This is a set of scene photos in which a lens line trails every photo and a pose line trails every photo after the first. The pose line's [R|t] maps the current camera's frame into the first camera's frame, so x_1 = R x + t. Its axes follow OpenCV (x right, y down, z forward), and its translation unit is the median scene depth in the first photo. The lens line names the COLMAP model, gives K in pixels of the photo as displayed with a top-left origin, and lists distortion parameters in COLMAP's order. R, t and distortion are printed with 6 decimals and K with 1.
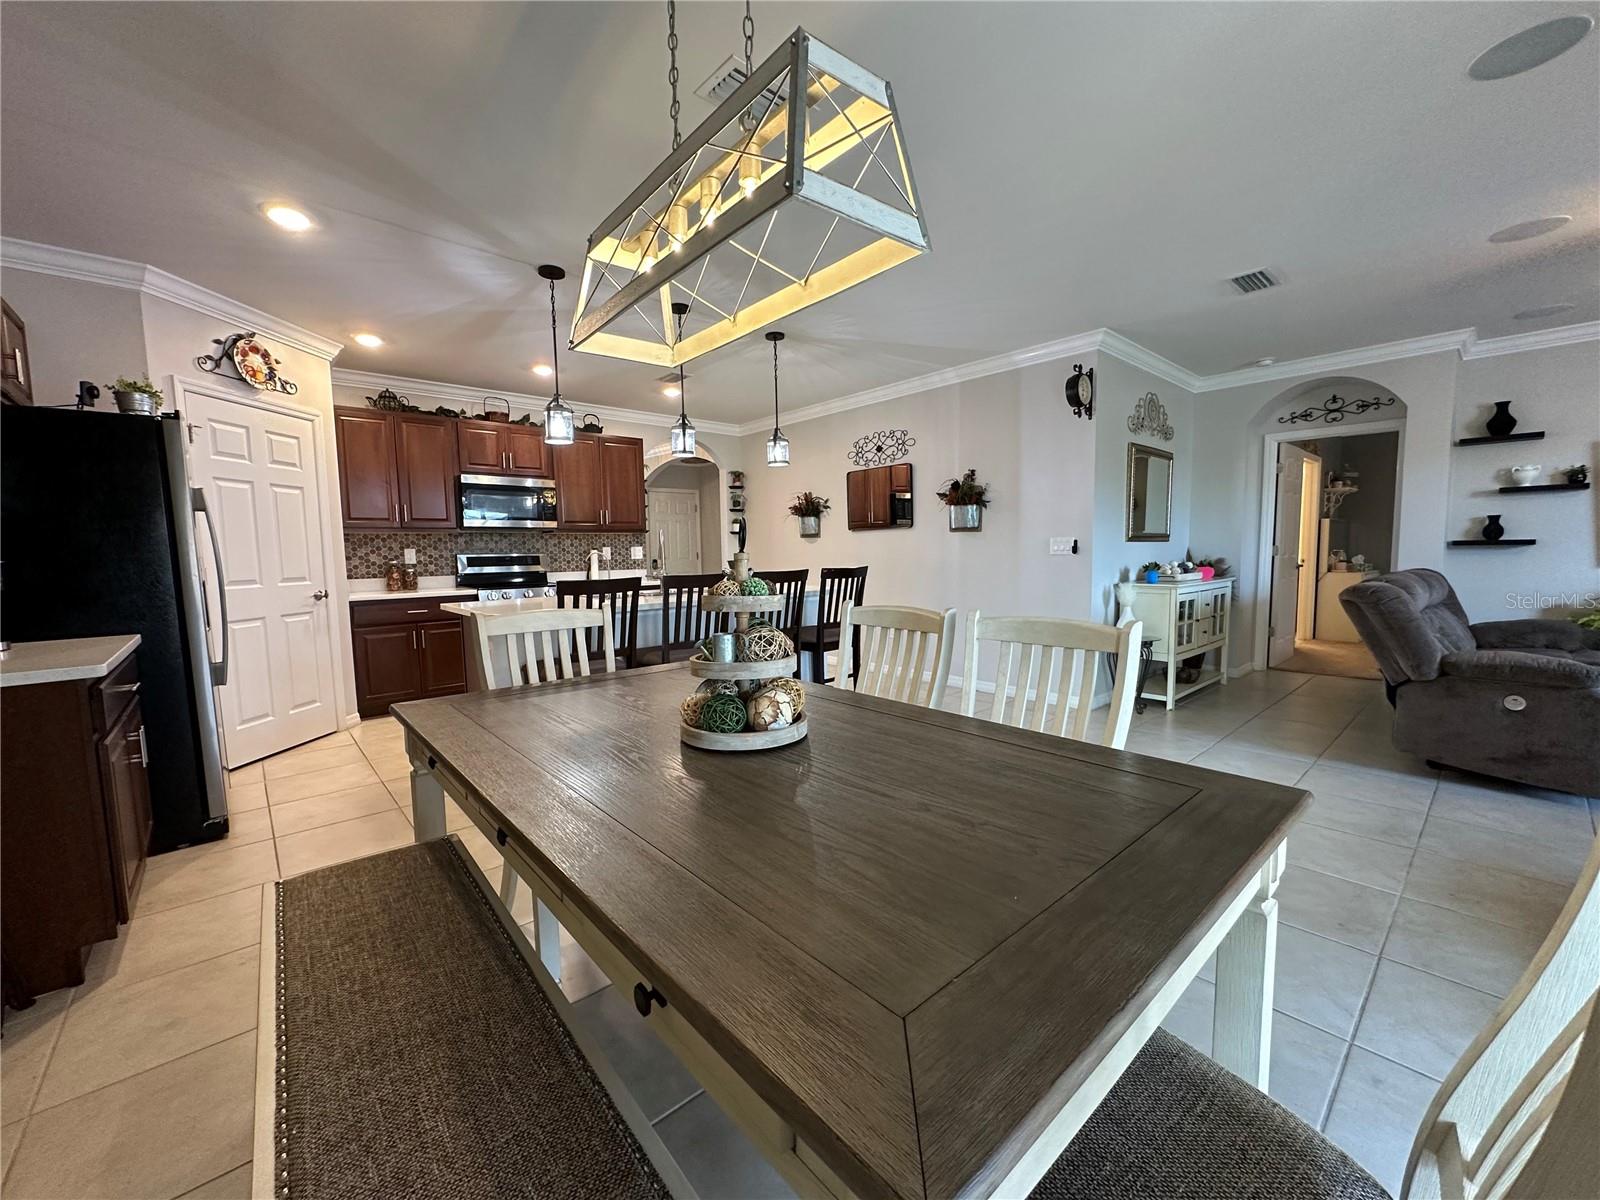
lens RADIAL K [[639.7, 0, 798.2], [0, 639.7, 604.0], [0, 0, 1]] dist [-0.005952, 0.001258]
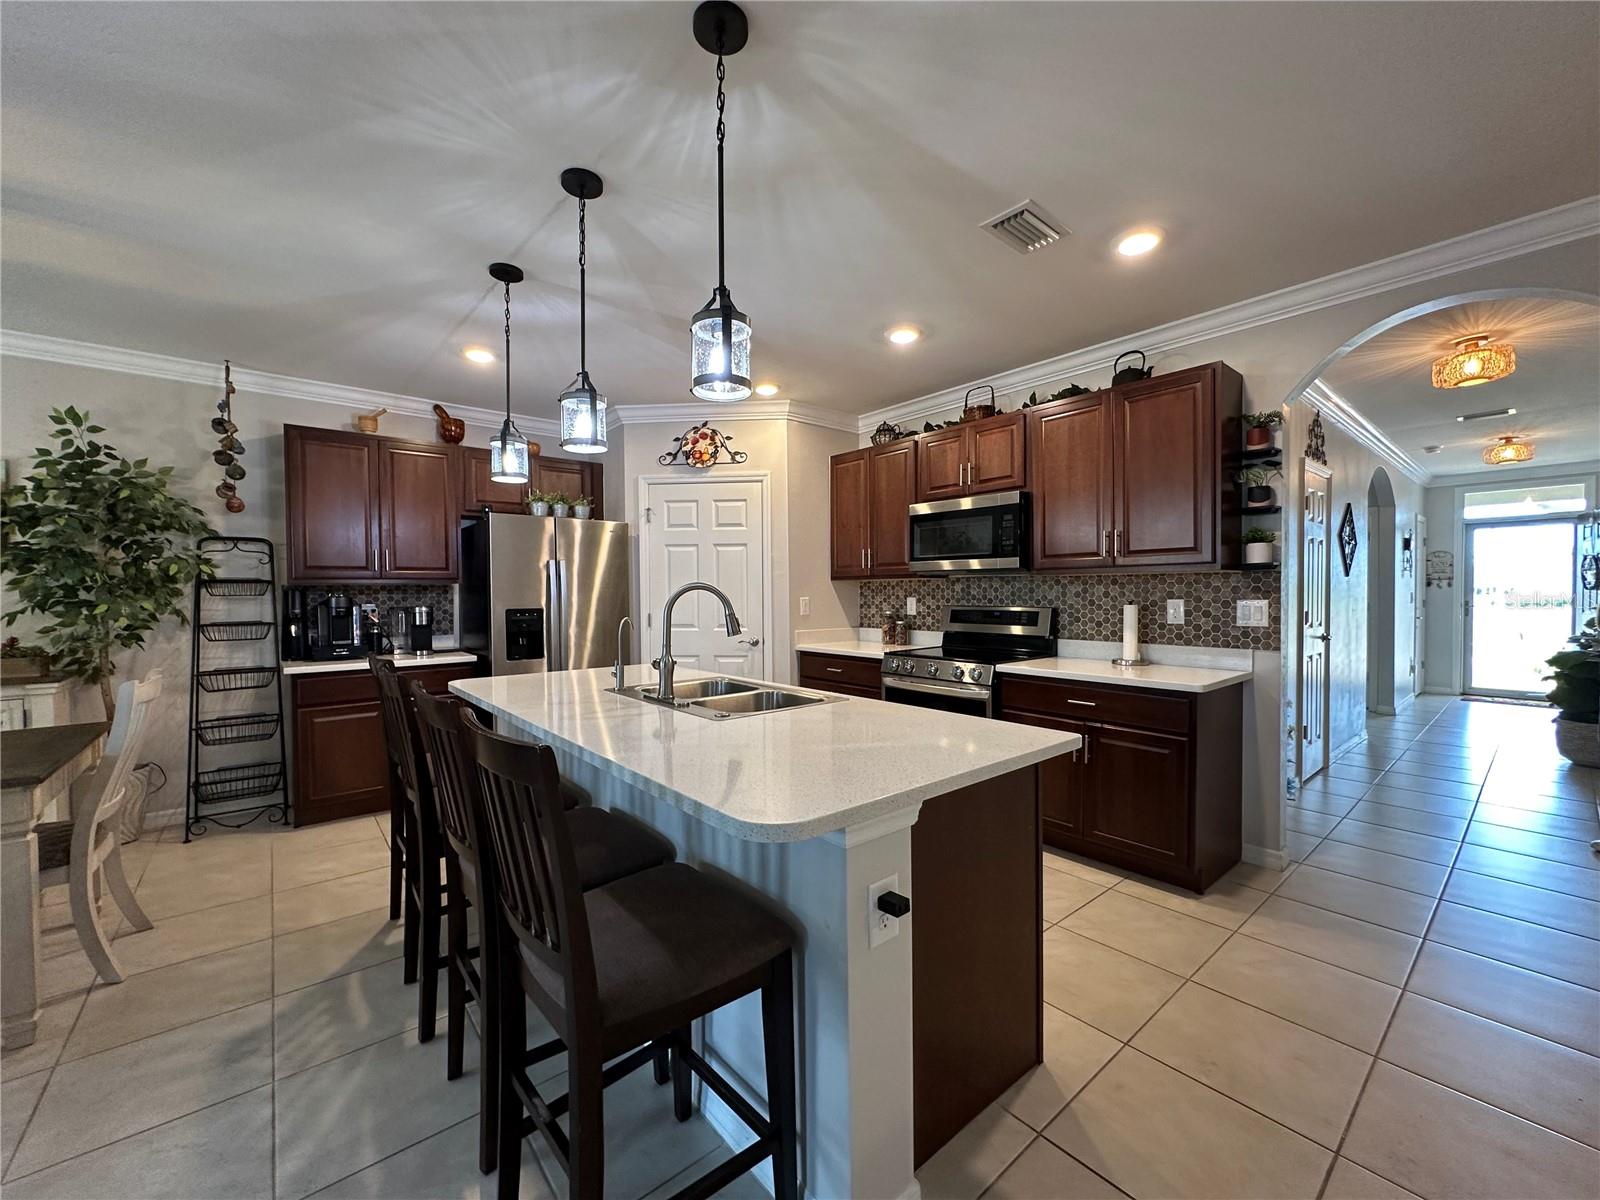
lens RADIAL K [[639.7, 0, 797.6], [0, 639.7, 604.8], [0, 0, 1]] dist [-0.005952, 0.001258]
pose [[-0.033168, 0.037203, -0.998757, 0.299238], [-0.078858, 0.996094, 0.039722, -0.113673], [0.996334, 0.080078, -0.030105, 1.003918]]
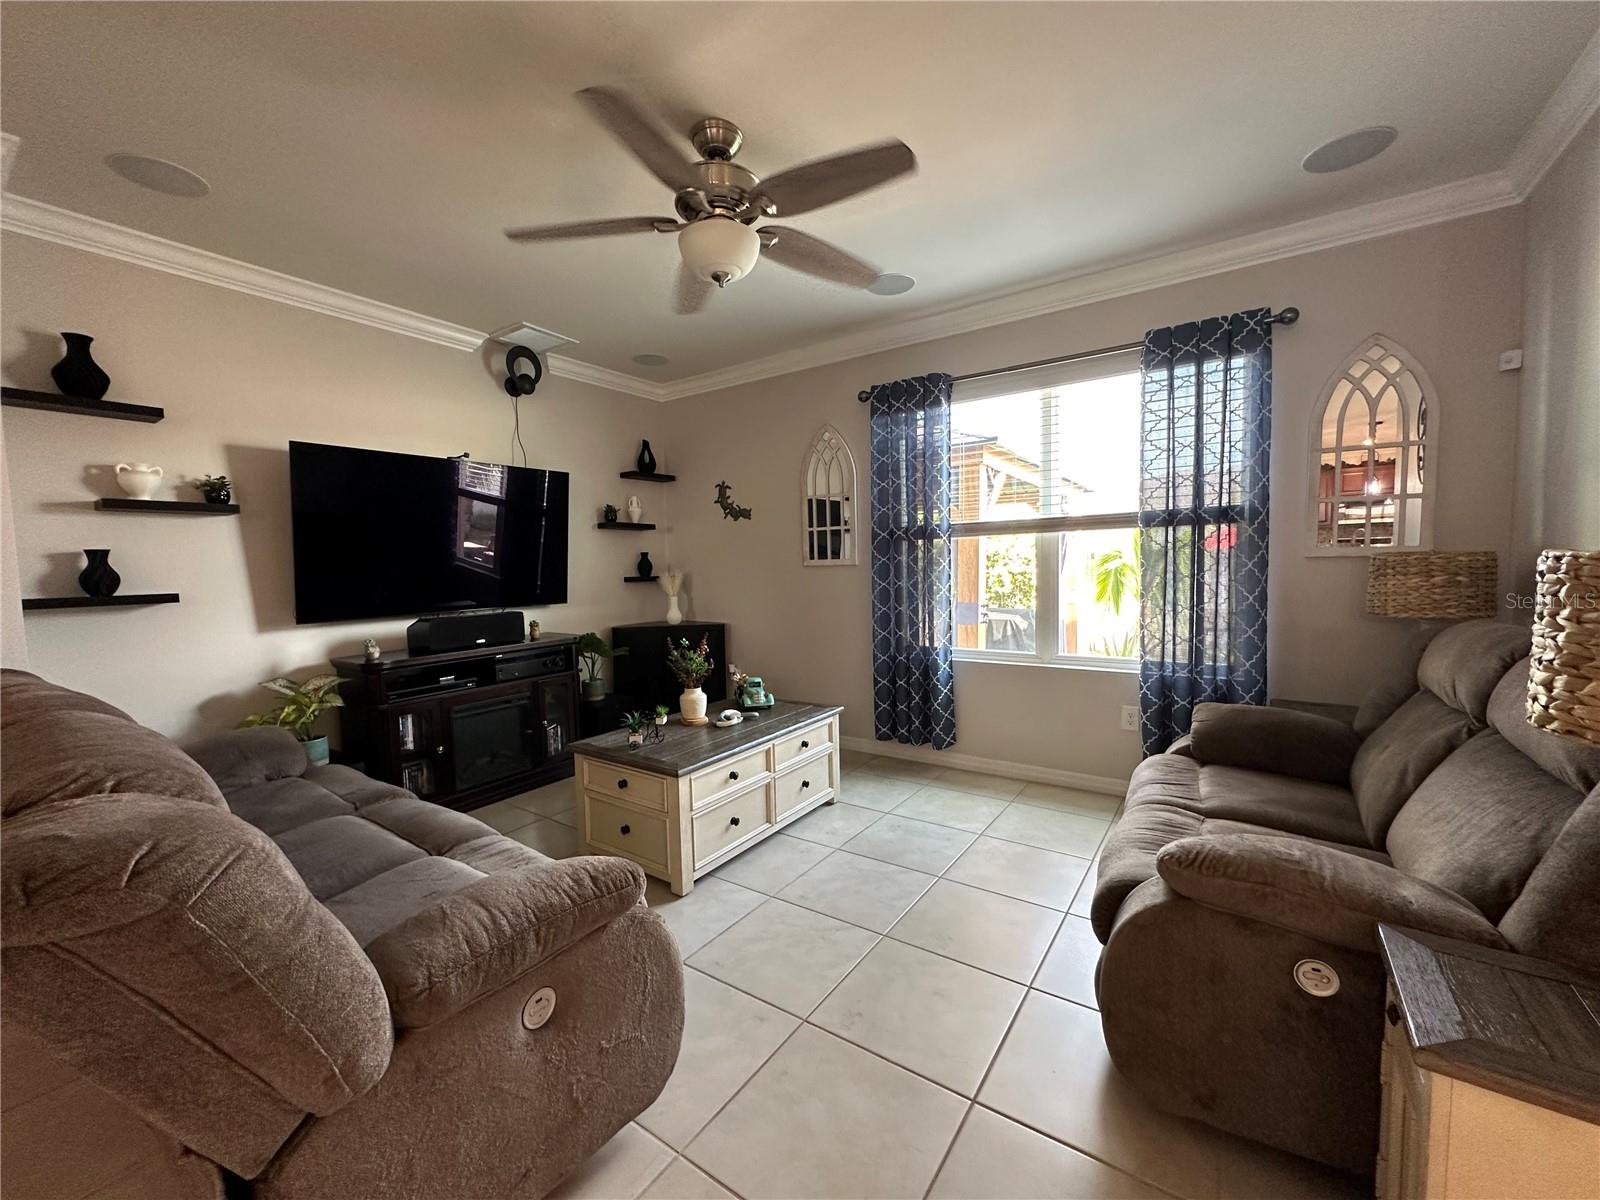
lens RADIAL K [[639.7, 0, 796.8], [0, 639.7, 603.9], [0, 0, 1]] dist [-0.005952, 0.001258]
pose [[-0.232698, -0.039065, 0.971764, 0.449458], [0.110341, 0.991681, 0.066288, -0.066384], [-0.966269, 0.122650, -0.226452, 0.571772]]
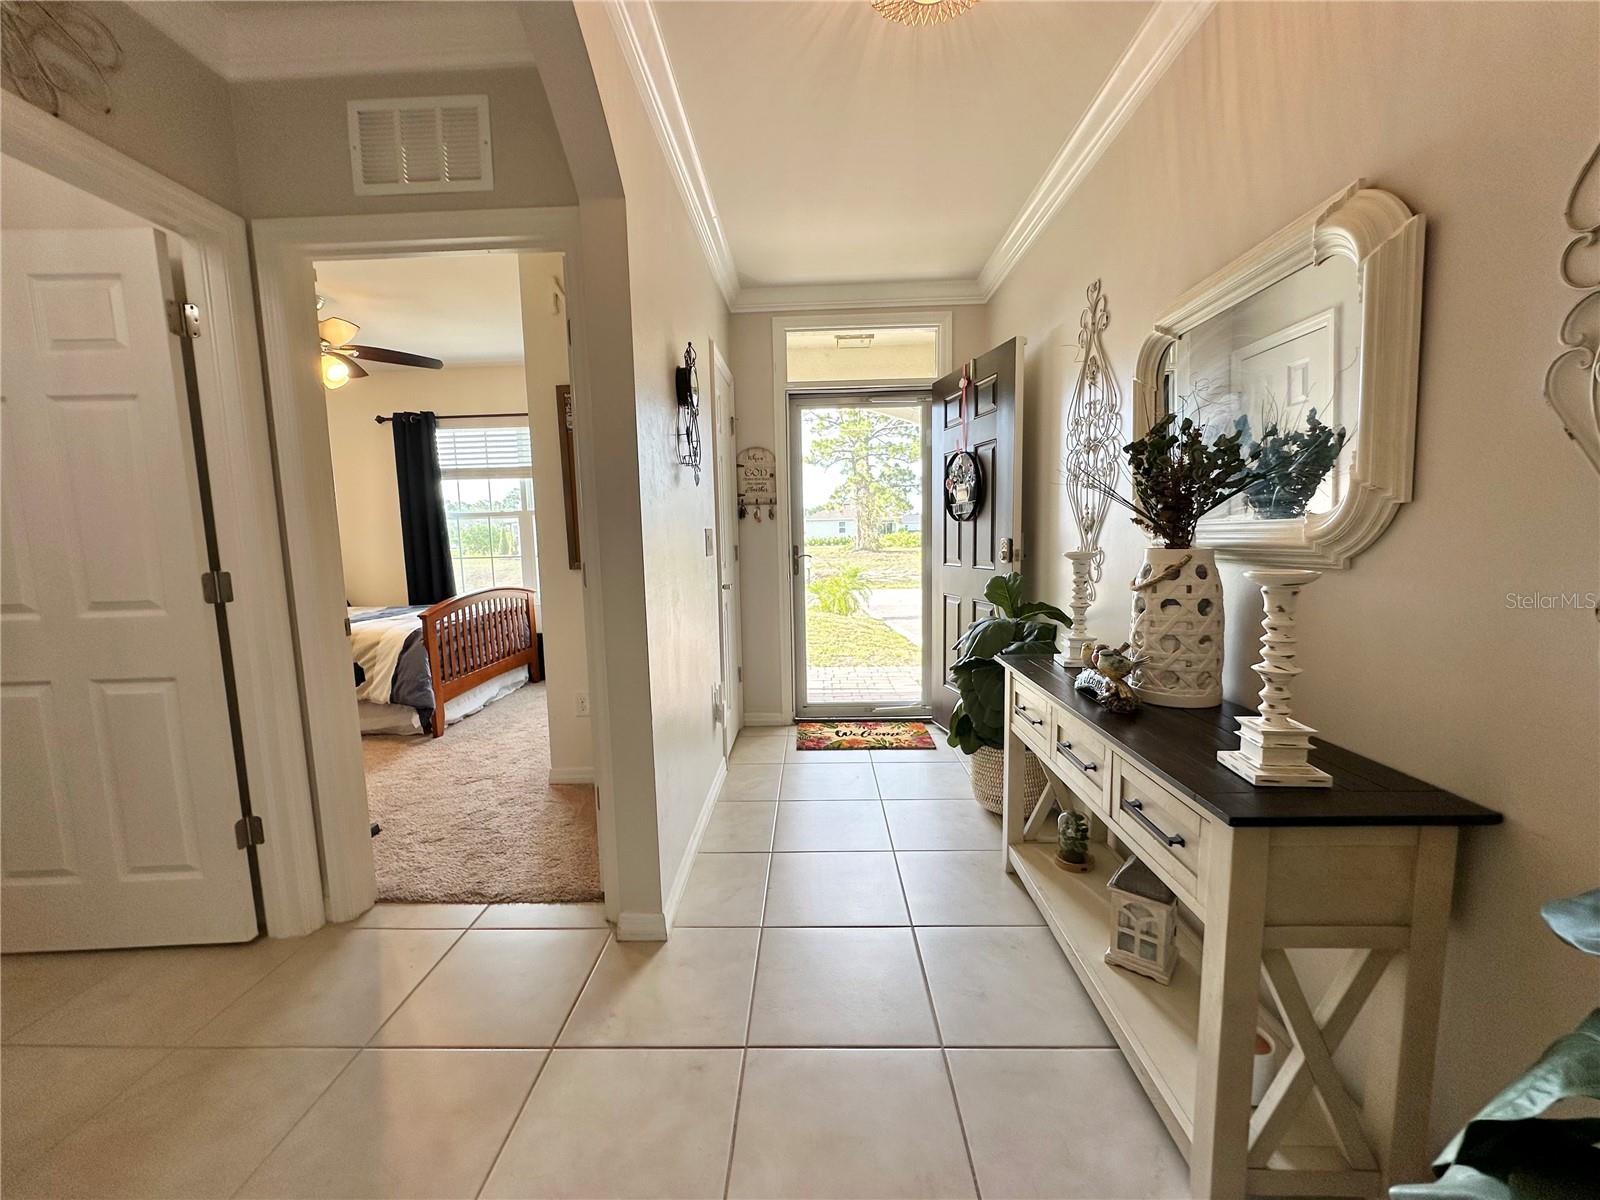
lens RADIAL K [[639.7, 0, 801.9], [0, 639.7, 603.7], [0, 0, 1]] dist [-0.005952, 0.001258]
pose [[0.731521, 0.077246, -0.677429, -0.805648], [-0.050250, 0.996967, 0.059420, -0.168638], [0.679964, -0.009426, 0.733185, 2.049991]]
